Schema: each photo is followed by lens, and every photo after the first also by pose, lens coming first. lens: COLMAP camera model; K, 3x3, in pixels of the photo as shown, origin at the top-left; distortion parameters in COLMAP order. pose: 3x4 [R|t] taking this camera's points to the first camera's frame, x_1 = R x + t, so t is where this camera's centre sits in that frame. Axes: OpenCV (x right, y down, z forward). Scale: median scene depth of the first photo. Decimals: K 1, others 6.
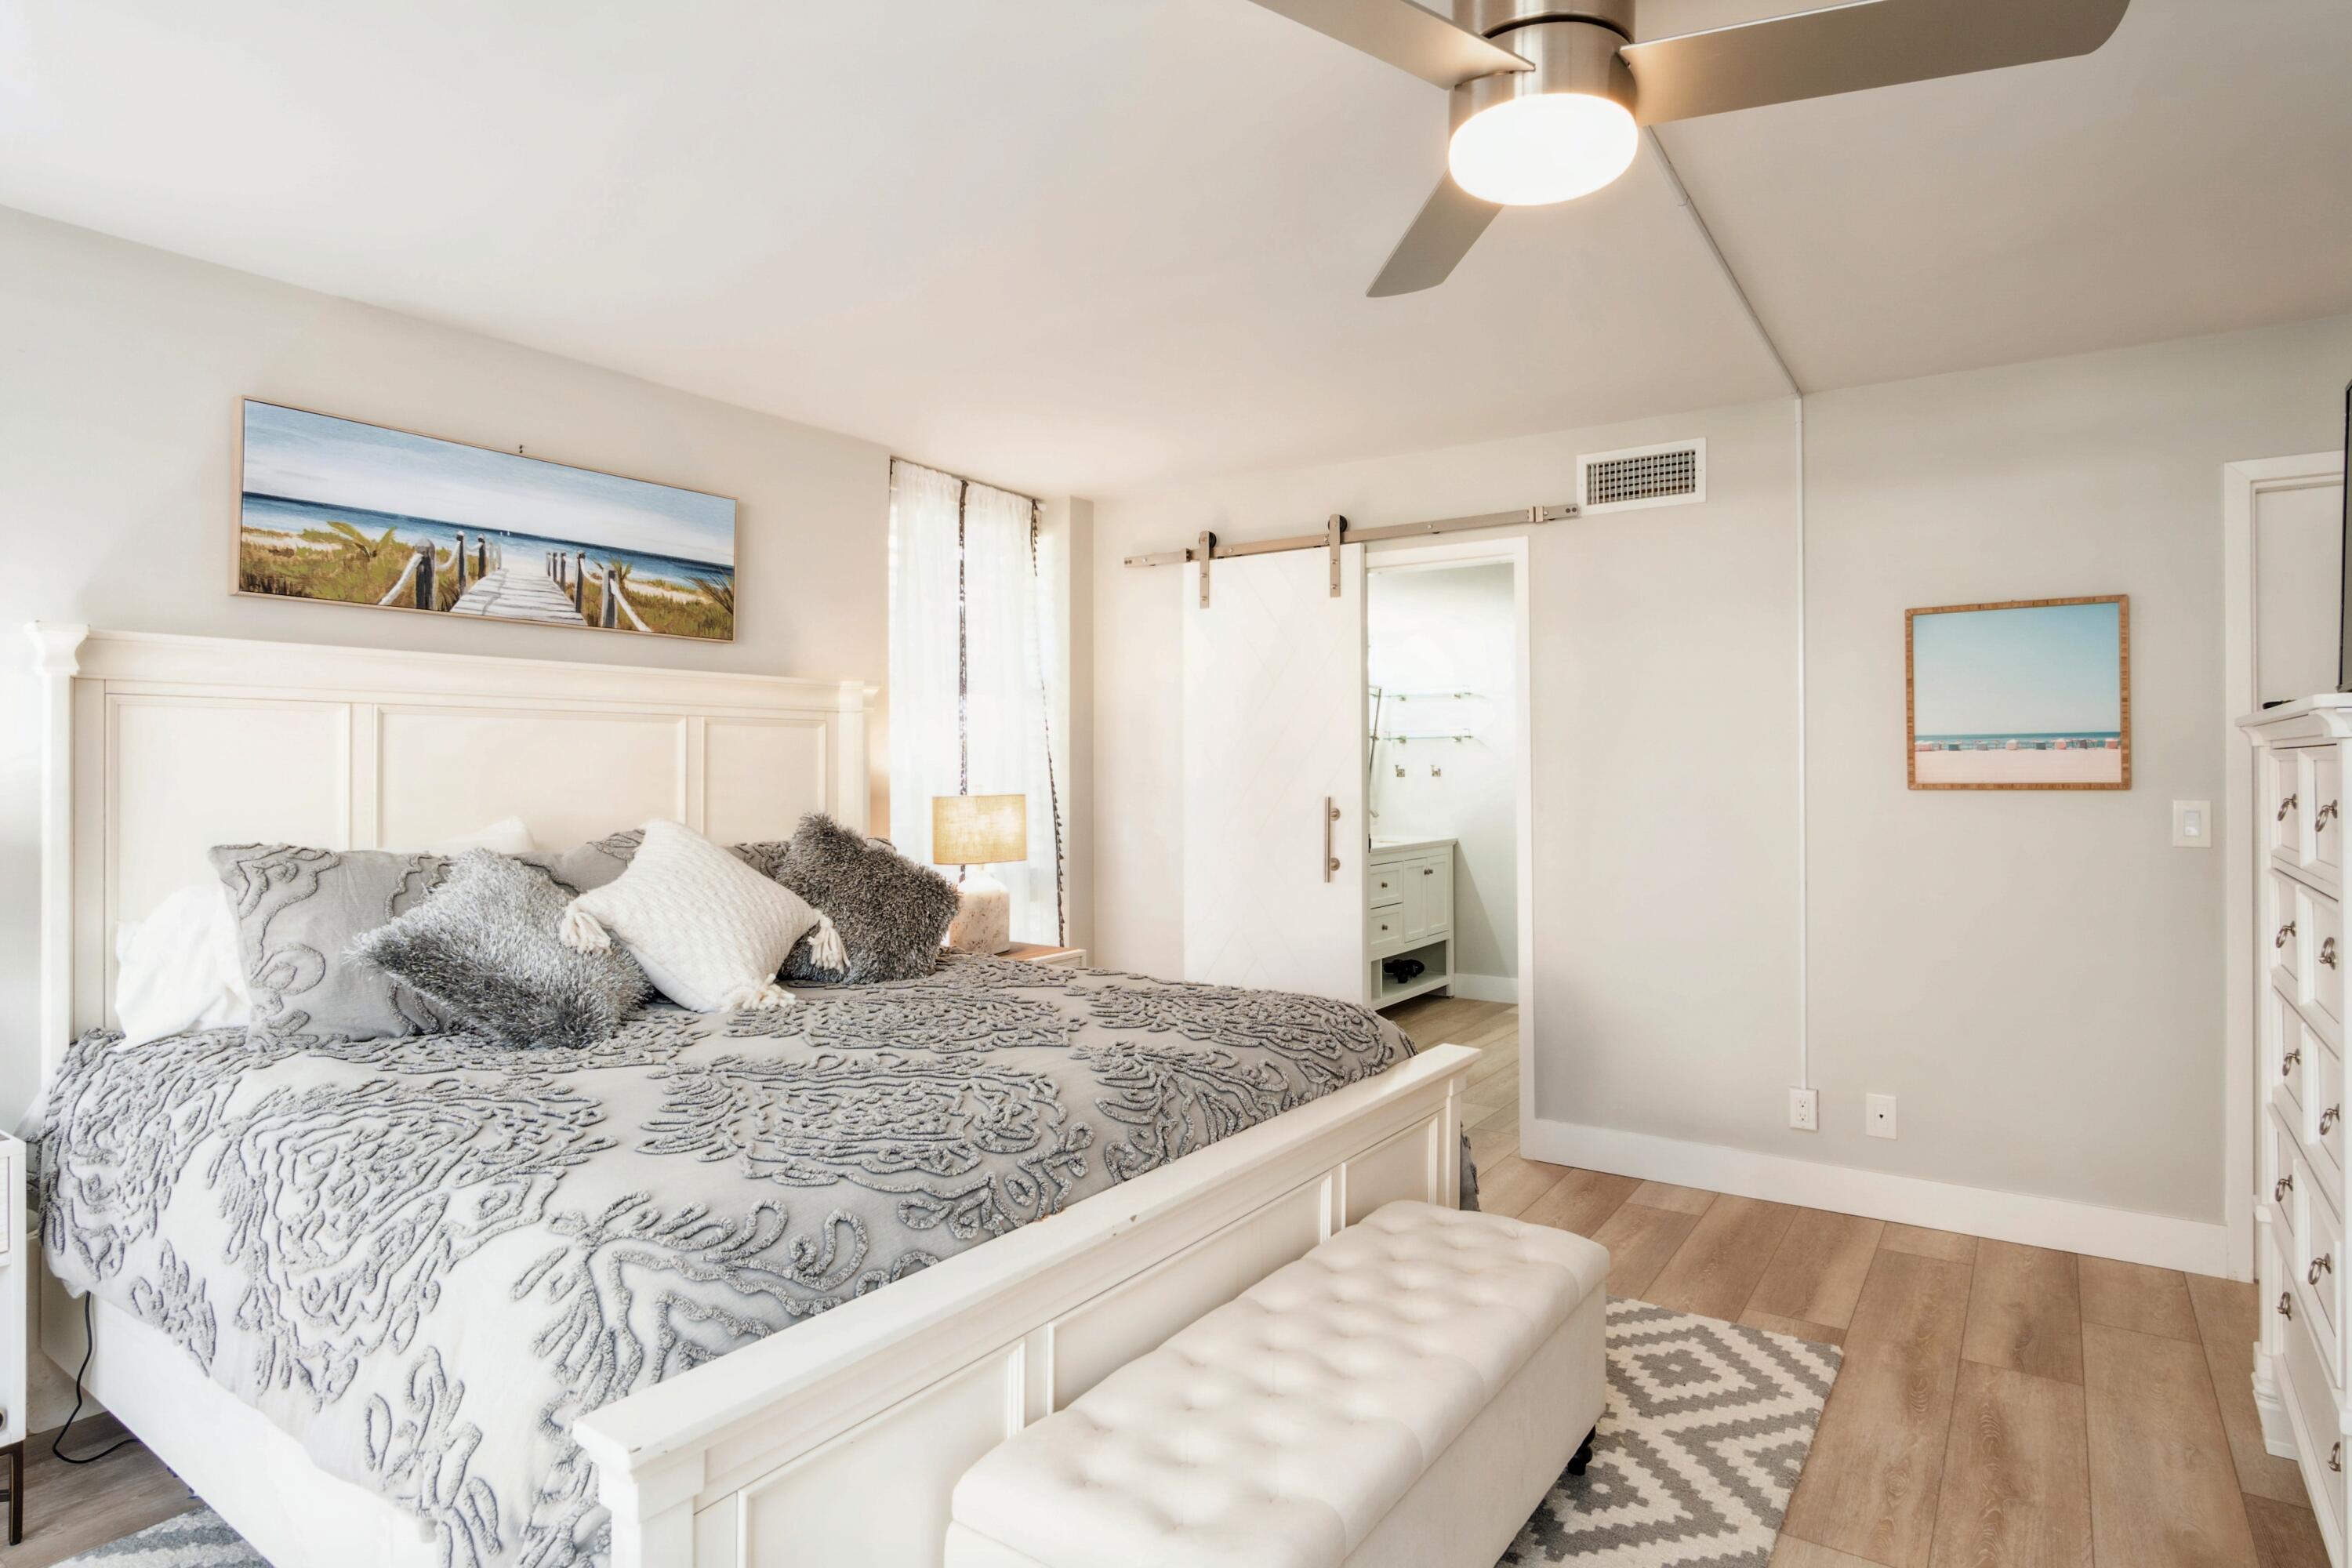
lens RADIAL K [[1279.8, 0, 1180.5], [0, 1279.8, 771.2], [0, 0, 1]] dist [-0.014054, 0.003388]
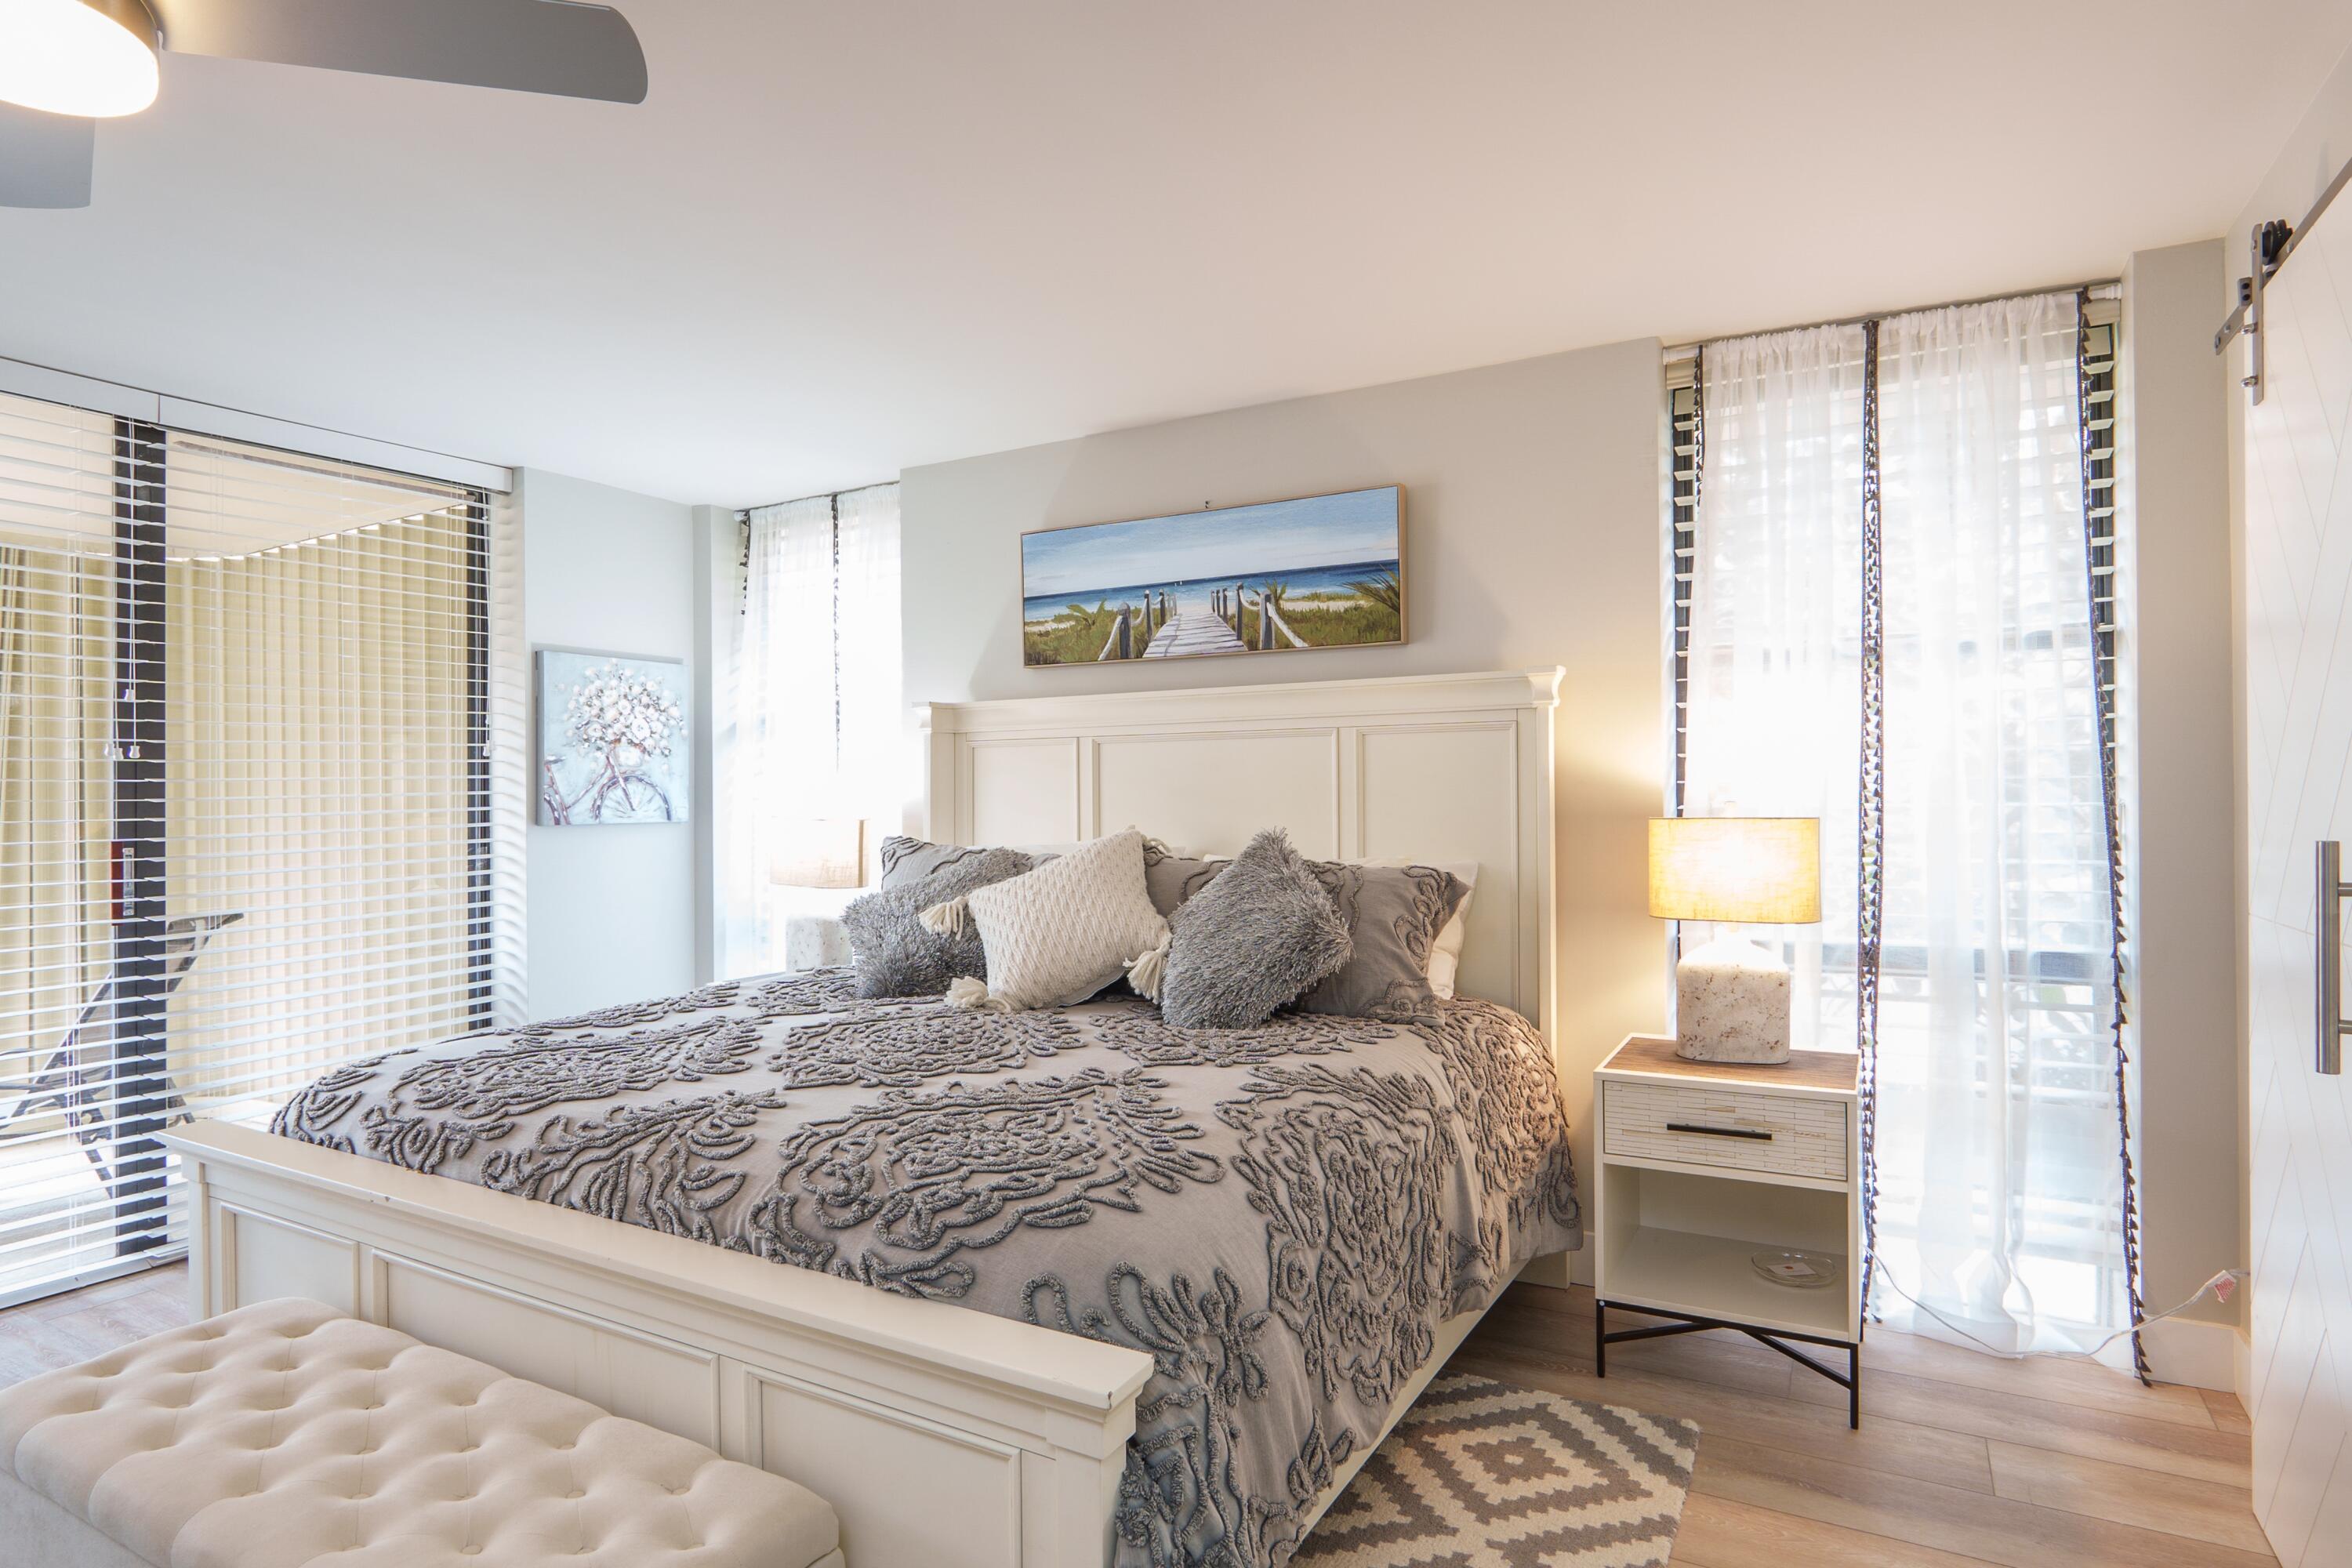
lens RADIAL K [[1279.8, 0, 1186.2], [0, 1279.8, 782.9], [0, 0, 1]] dist [-0.014054, 0.003388]
pose [[0.091332, -0.008585, -0.995784, 0.609912], [0.009108, 0.999928, -0.007785, 0.005067], [0.995779, -0.008358, 0.091403, 0.859907]]
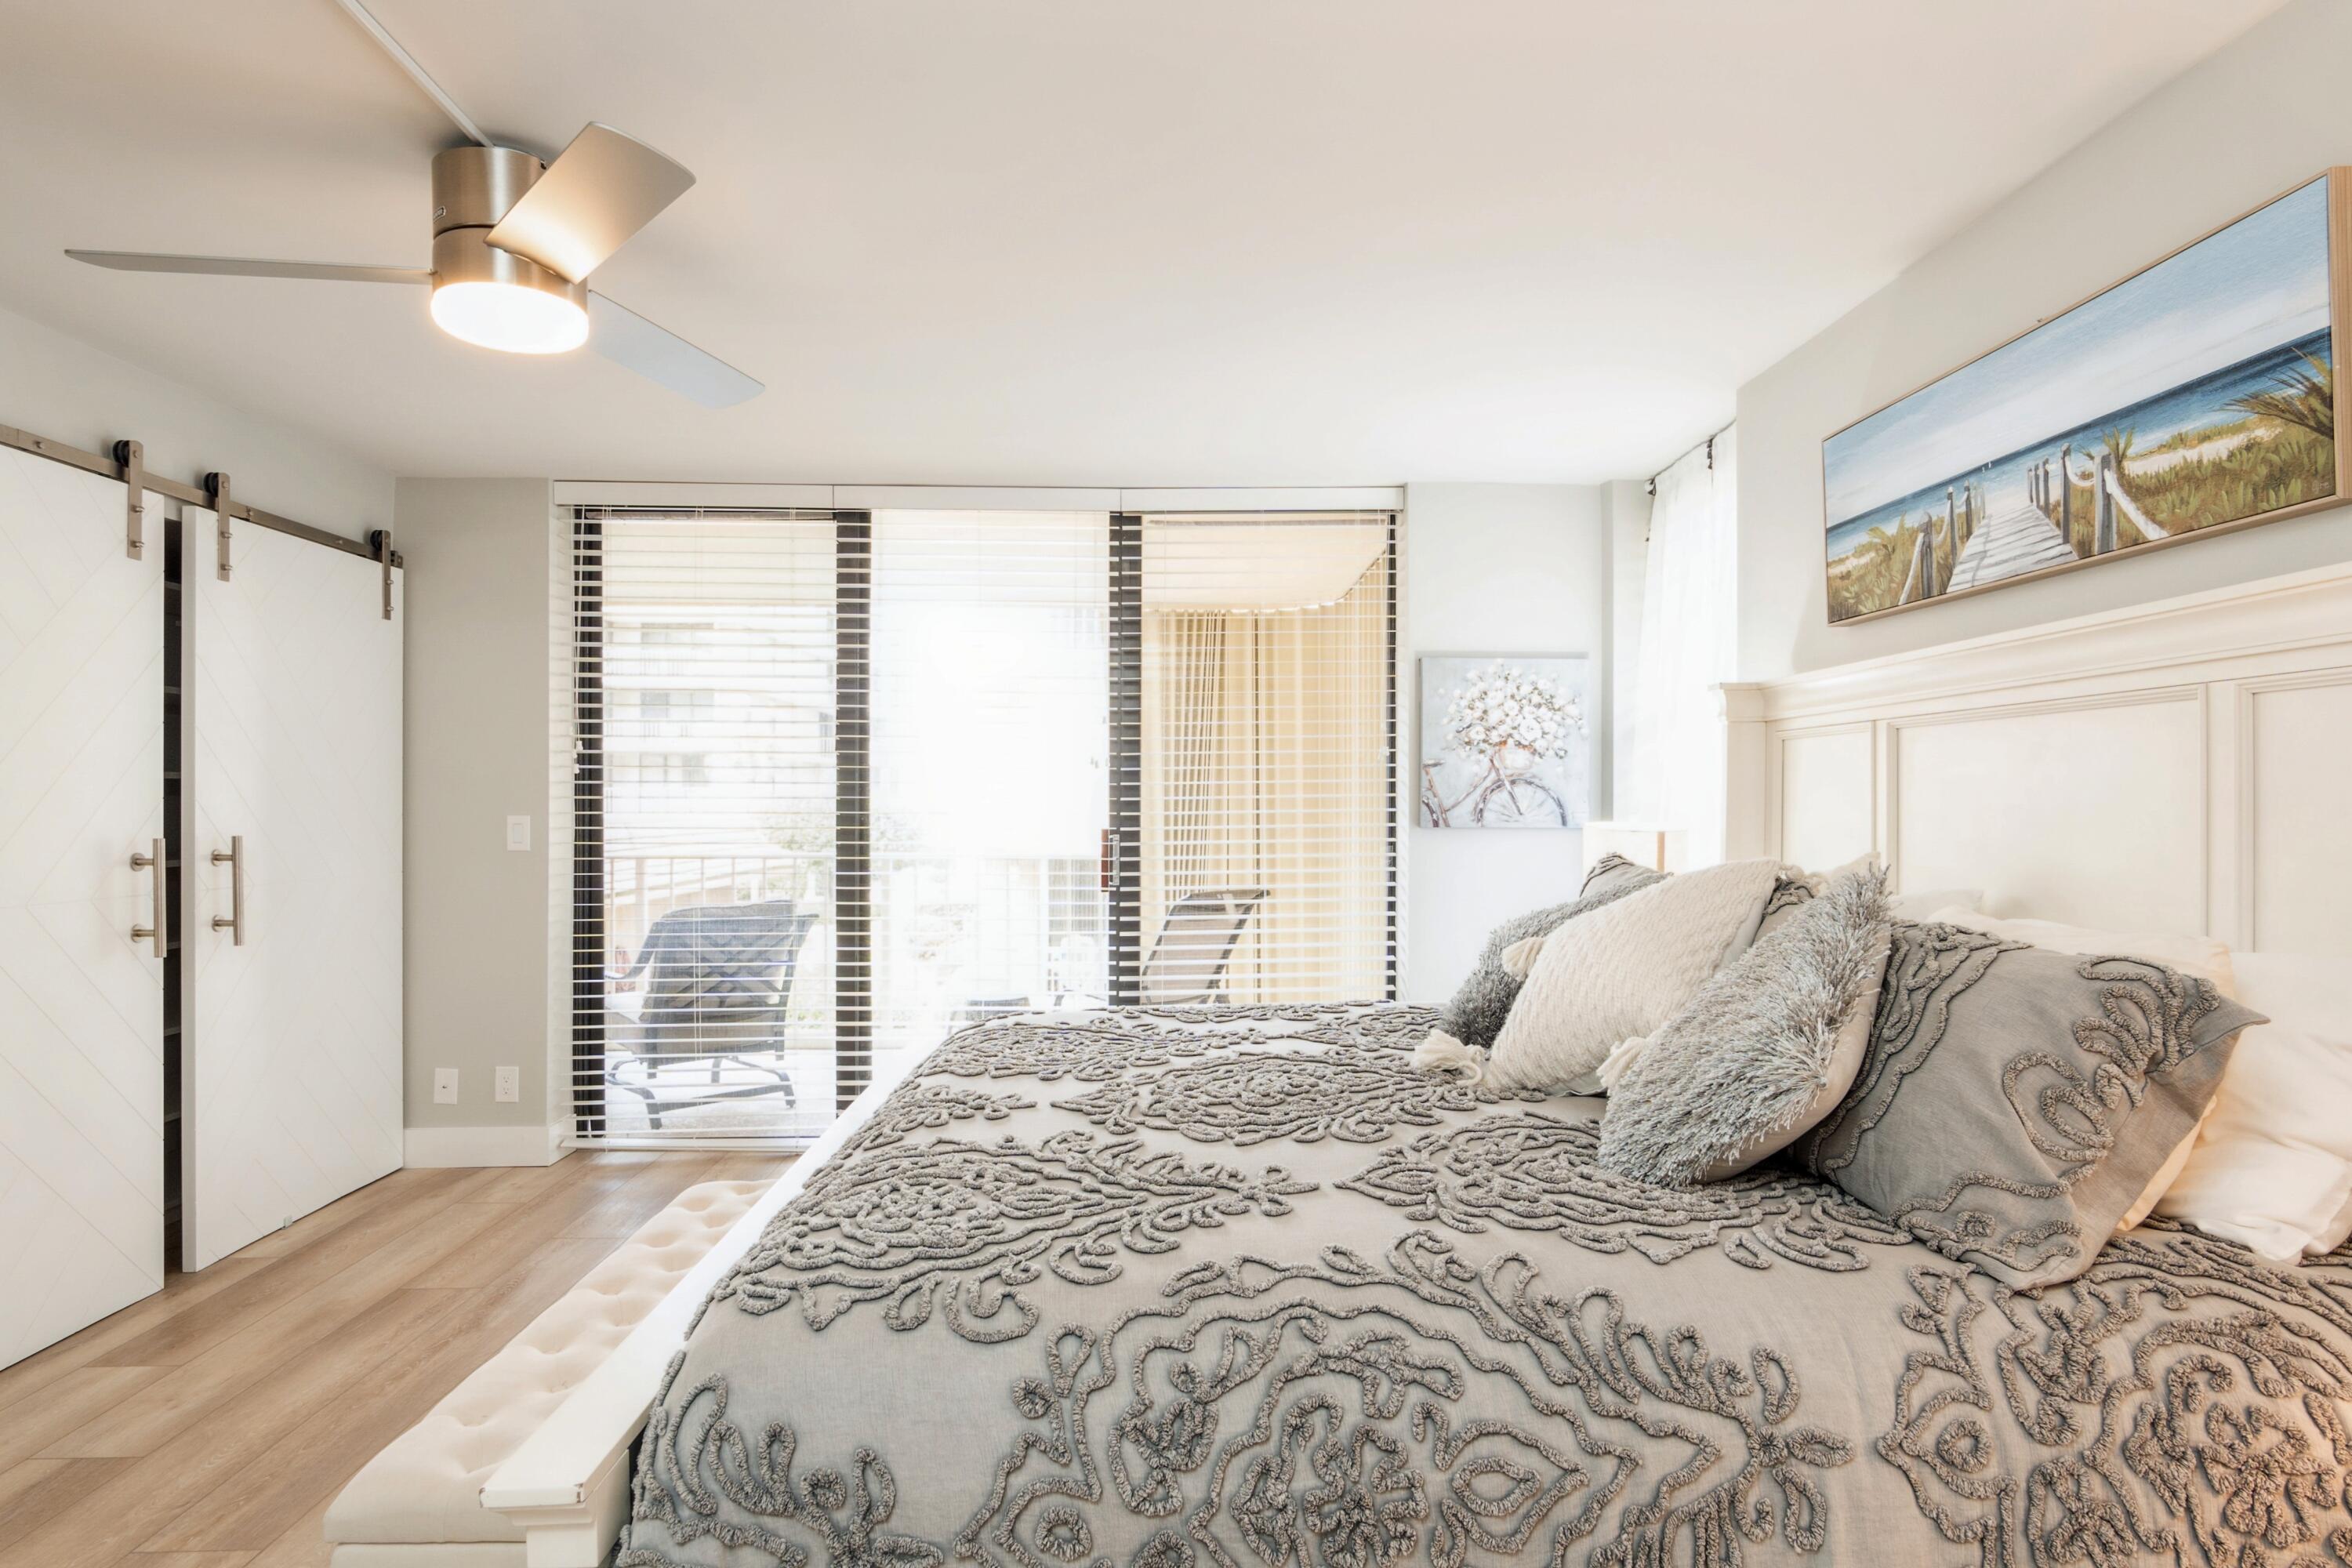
lens RADIAL K [[1279.8, 0, 1173.1], [0, 1279.8, 799.3], [0, 0, 1]] dist [-0.014054, 0.003388]
pose [[-0.811931, -0.001925, -0.583750, 0.257873], [-0.002314, 0.999997, -0.000078, 0.003822], [0.583749, 0.001287, -0.811933, 1.261791]]
